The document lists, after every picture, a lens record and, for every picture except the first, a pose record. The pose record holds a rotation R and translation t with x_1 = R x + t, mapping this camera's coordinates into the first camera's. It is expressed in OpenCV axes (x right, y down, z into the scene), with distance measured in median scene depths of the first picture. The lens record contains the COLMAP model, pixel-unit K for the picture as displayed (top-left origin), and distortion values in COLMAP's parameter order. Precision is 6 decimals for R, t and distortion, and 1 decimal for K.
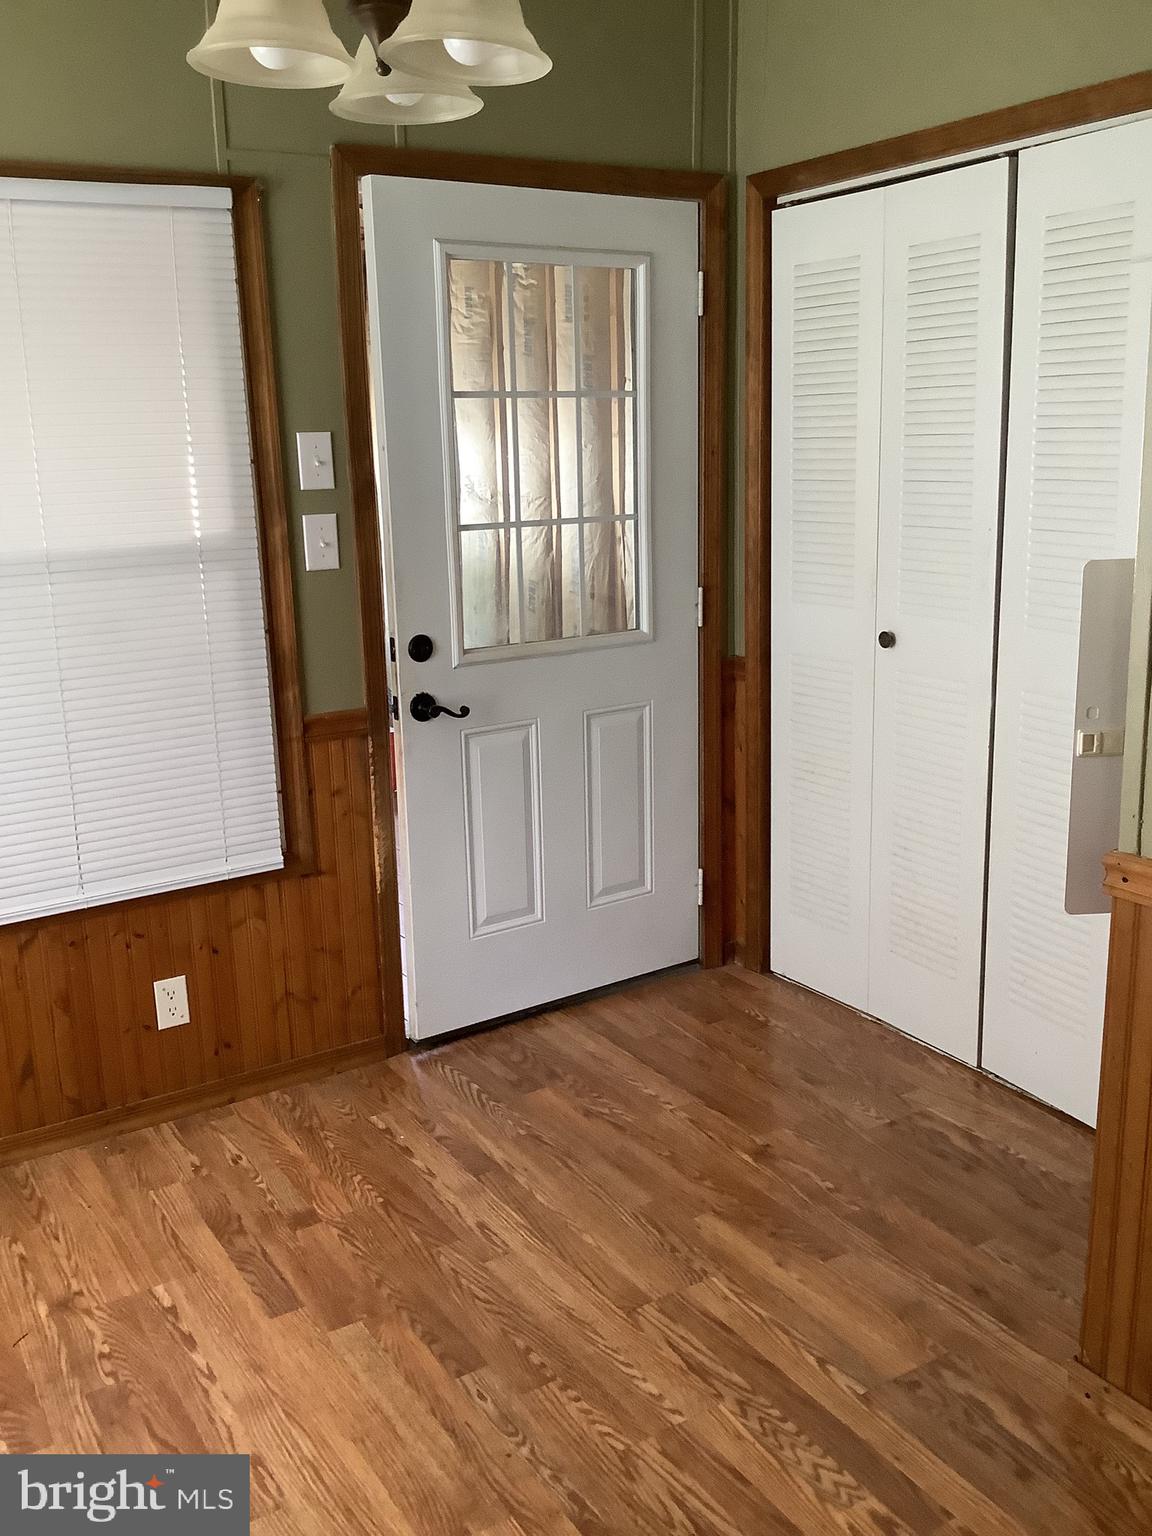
lens RADIAL K [[1374.2, 0, 577.9], [0, 1374.2, 744.6], [0, 0, 1]] dist [0.020619, -0.003186]
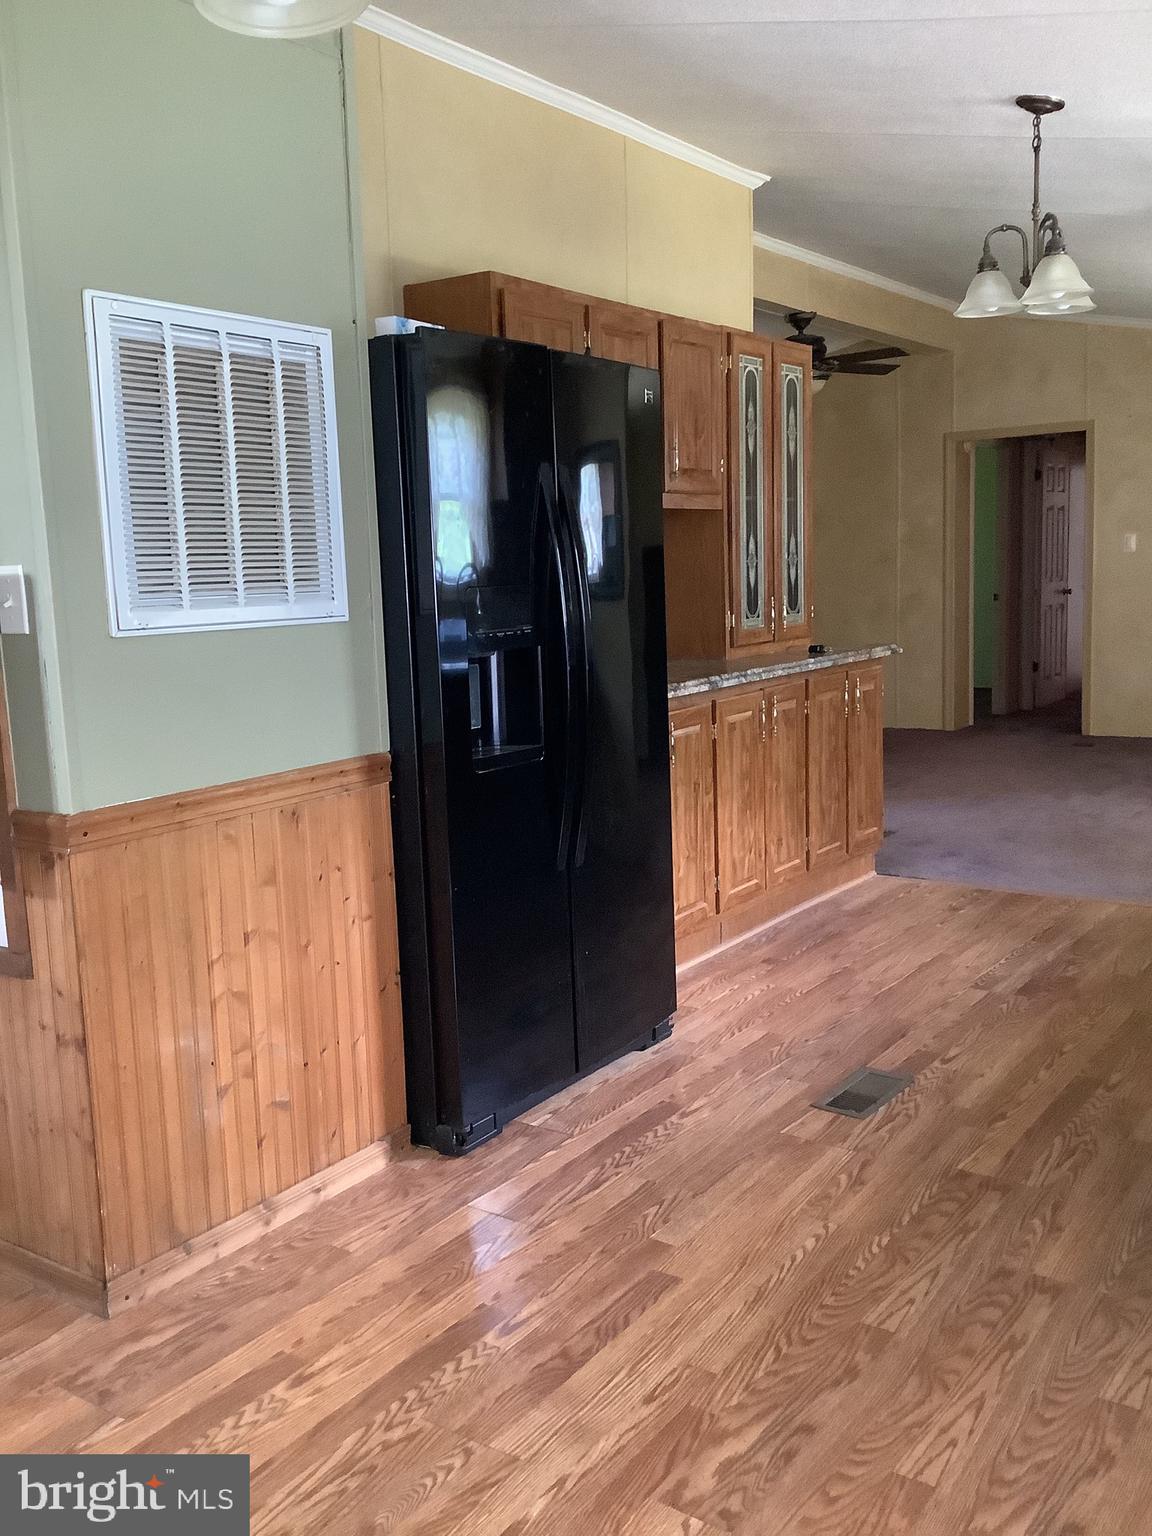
lens RADIAL K [[1381.1, 0, 576.0], [0, 1381.1, 768.0], [0, 0, 1]] dist [0.116333, -0.257236]
pose [[-0.386204, -0.101512, 0.916811, -0.554947], [0.252801, 0.944222, 0.211039, -0.062826], [-0.887095, 0.313275, -0.339000, 0.657295]]
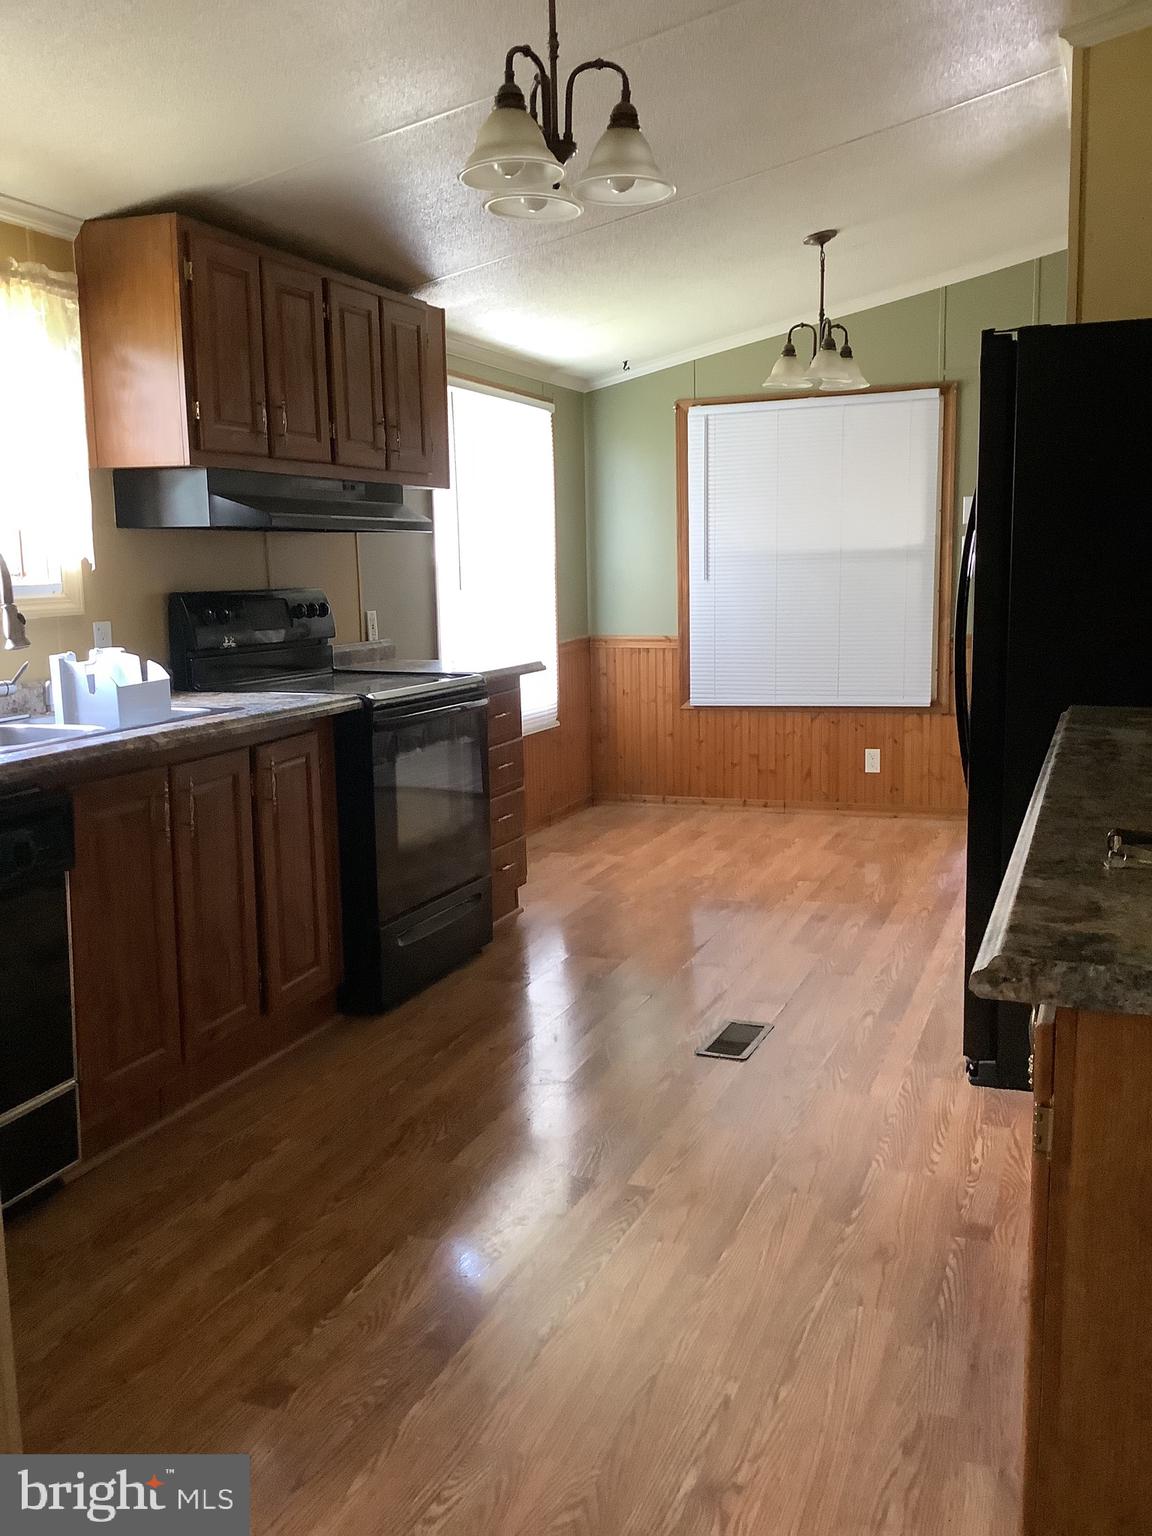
lens RADIAL K [[1381.1, 0, 576.0], [0, 1381.1, 768.0], [0, 0, 1]] dist [0.116333, -0.257236]
pose [[0.598896, 0.130234, -0.790166, 1.175820], [-0.175651, 0.984024, 0.029053, 0.221698], [0.781326, 0.121393, 0.612204, -0.712416]]
